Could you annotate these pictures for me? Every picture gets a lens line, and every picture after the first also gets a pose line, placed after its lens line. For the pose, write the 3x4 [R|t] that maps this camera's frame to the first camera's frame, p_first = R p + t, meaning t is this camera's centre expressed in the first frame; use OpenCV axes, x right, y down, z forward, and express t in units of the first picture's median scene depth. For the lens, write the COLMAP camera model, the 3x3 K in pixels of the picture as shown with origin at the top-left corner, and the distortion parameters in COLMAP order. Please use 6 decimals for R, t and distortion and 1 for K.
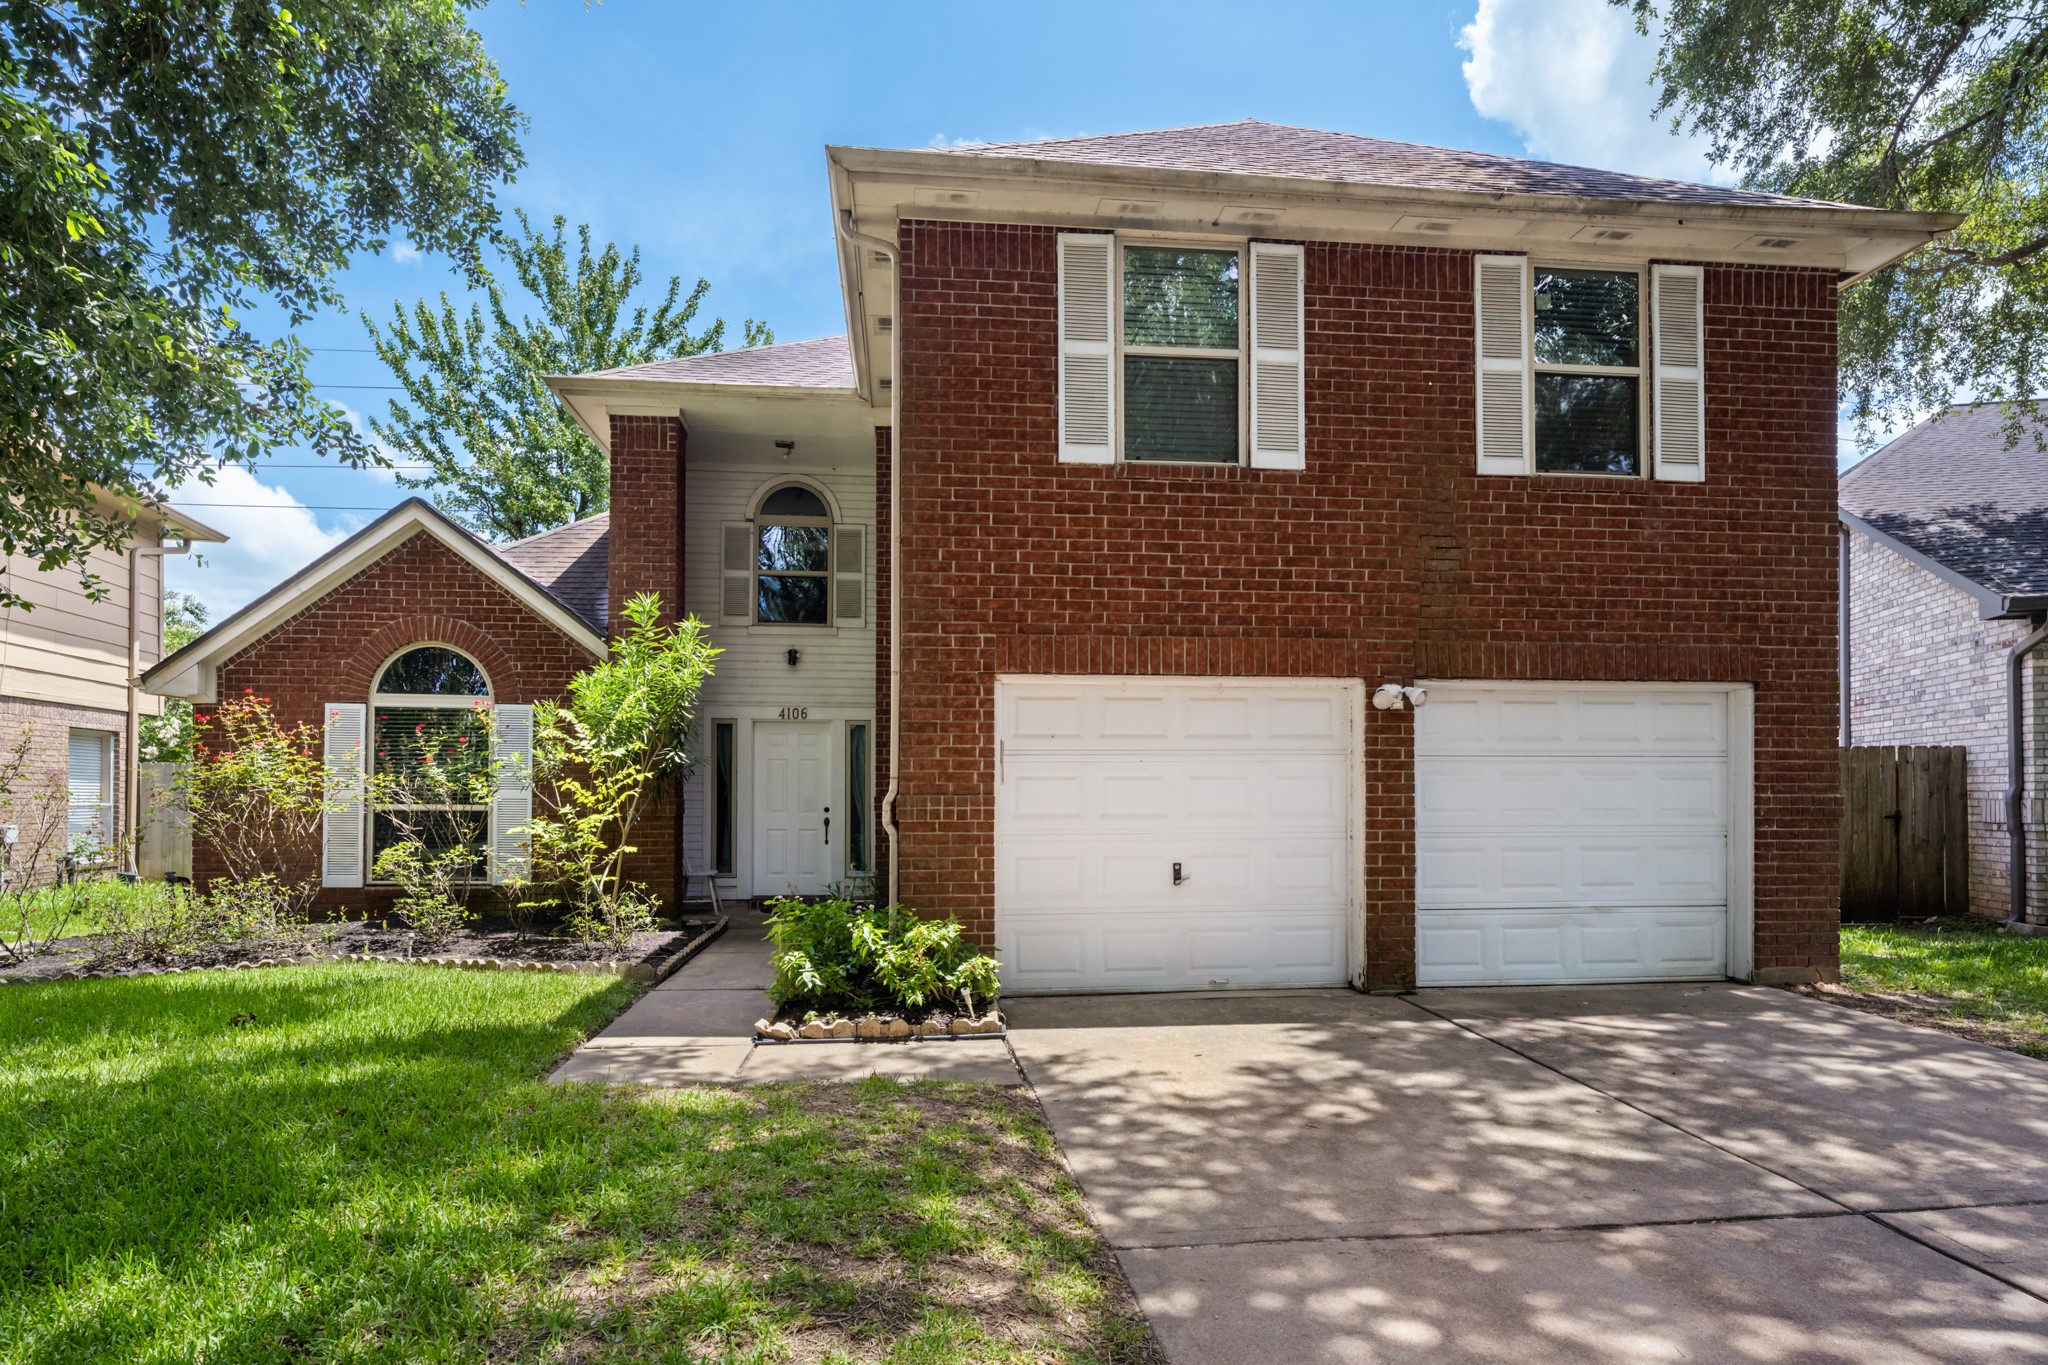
lens RADIAL K [[1135.1, 0, 995.4], [0, 1135.1, 766.9], [0, 0, 1]] dist [-0.003971, 0.001265]
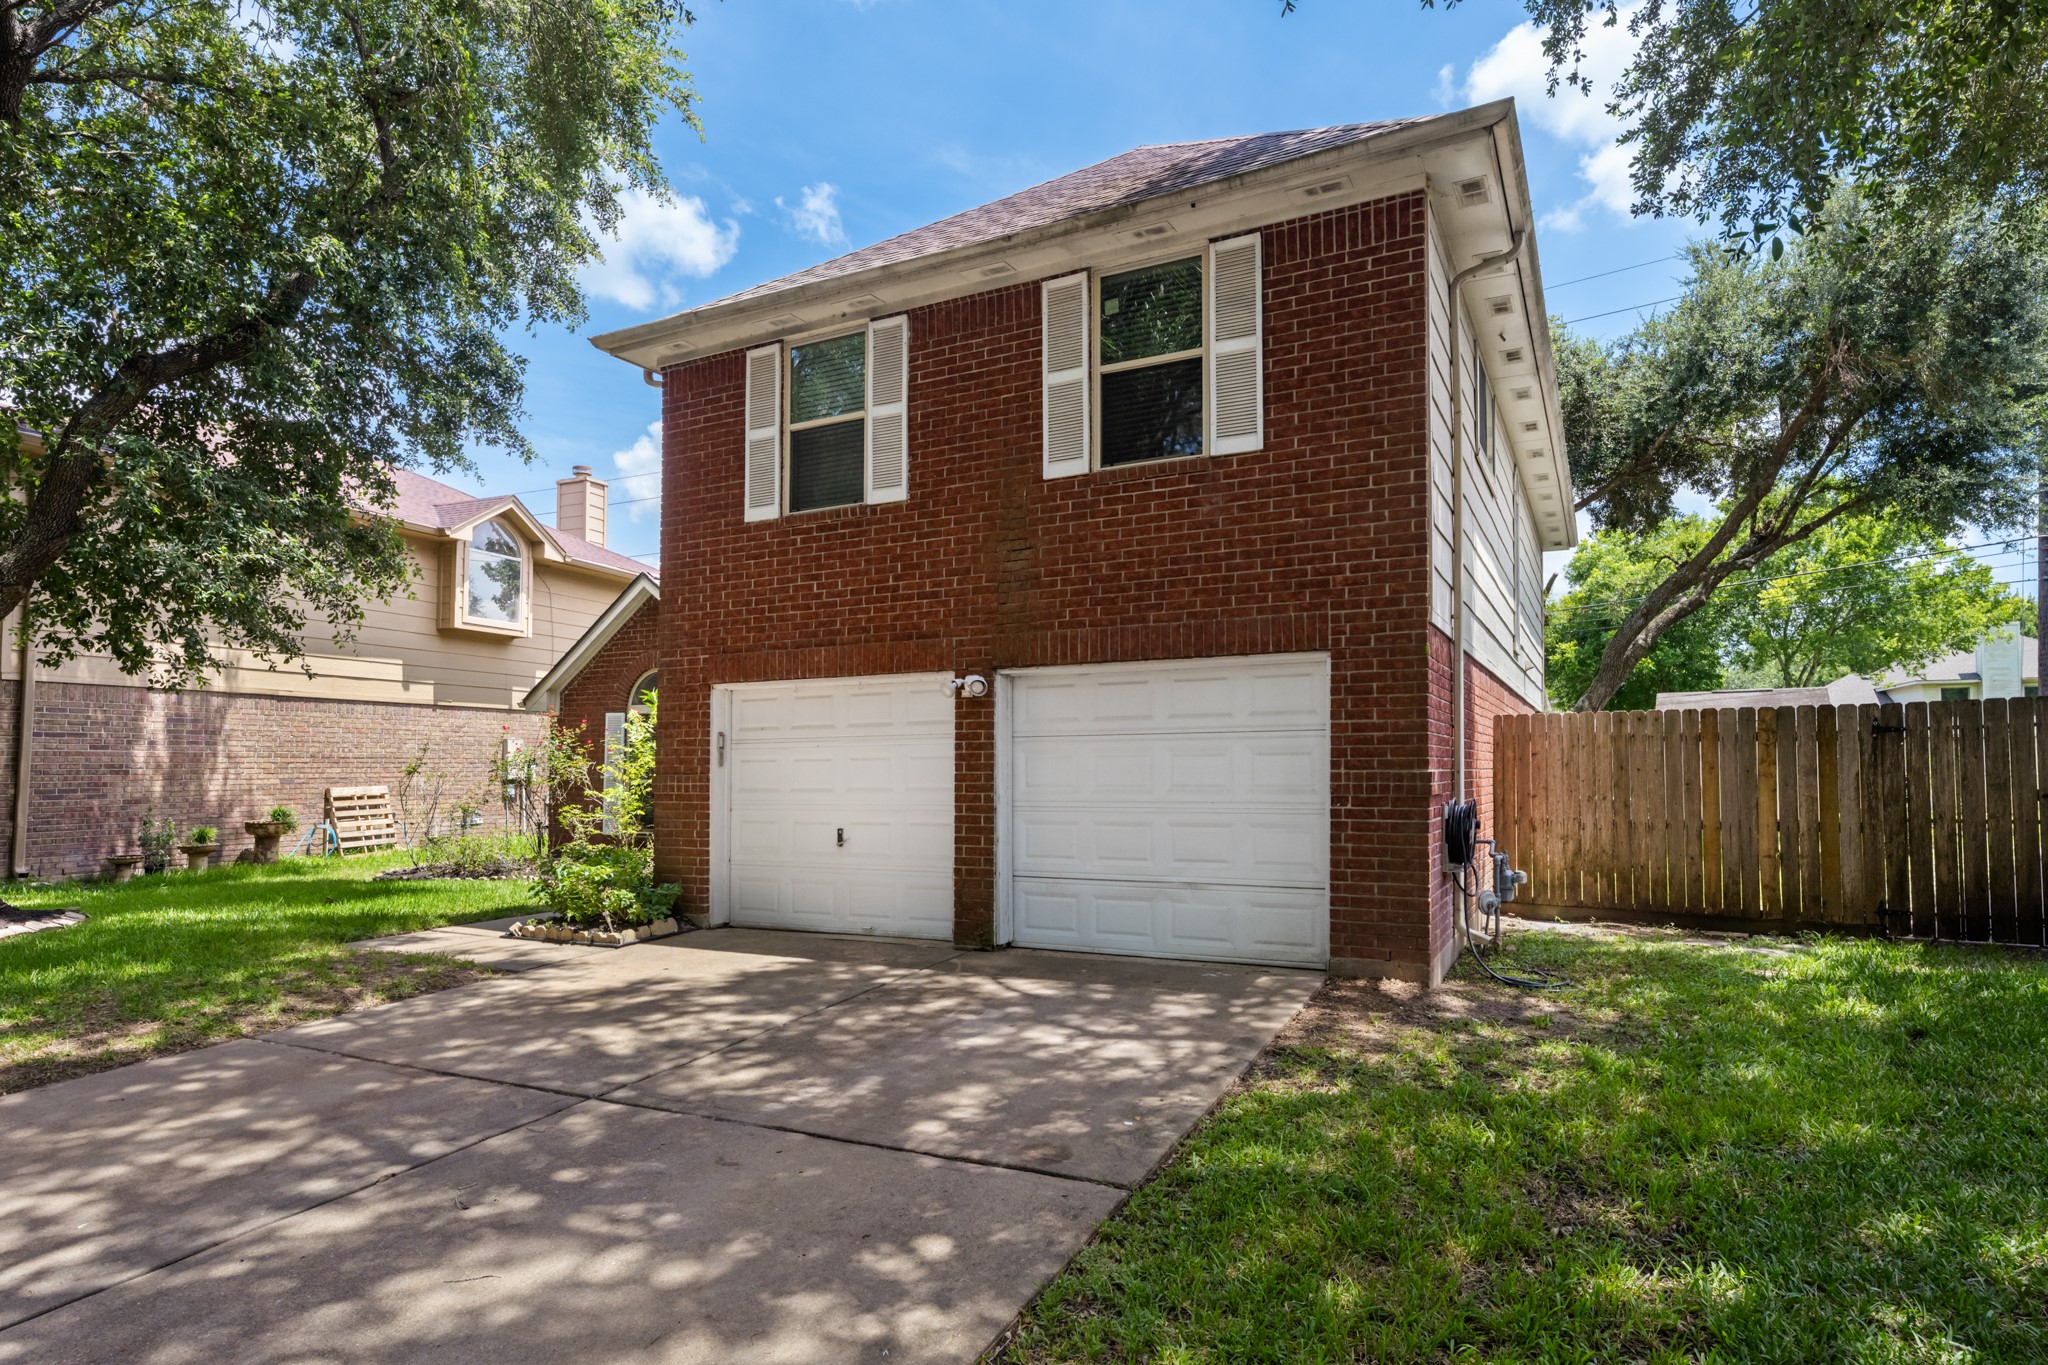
lens RADIAL K [[1135.1, 0, 1102.5], [0, 1135.1, 694.6], [0, 0, 1]] dist [-0.003971, 0.001265]
pose [[0.839296, -0.041285, -0.542104, 1.073774], [0.020699, 0.998816, -0.044021, -0.000670], [0.543280, 0.025725, 0.839157, 0.115809]]
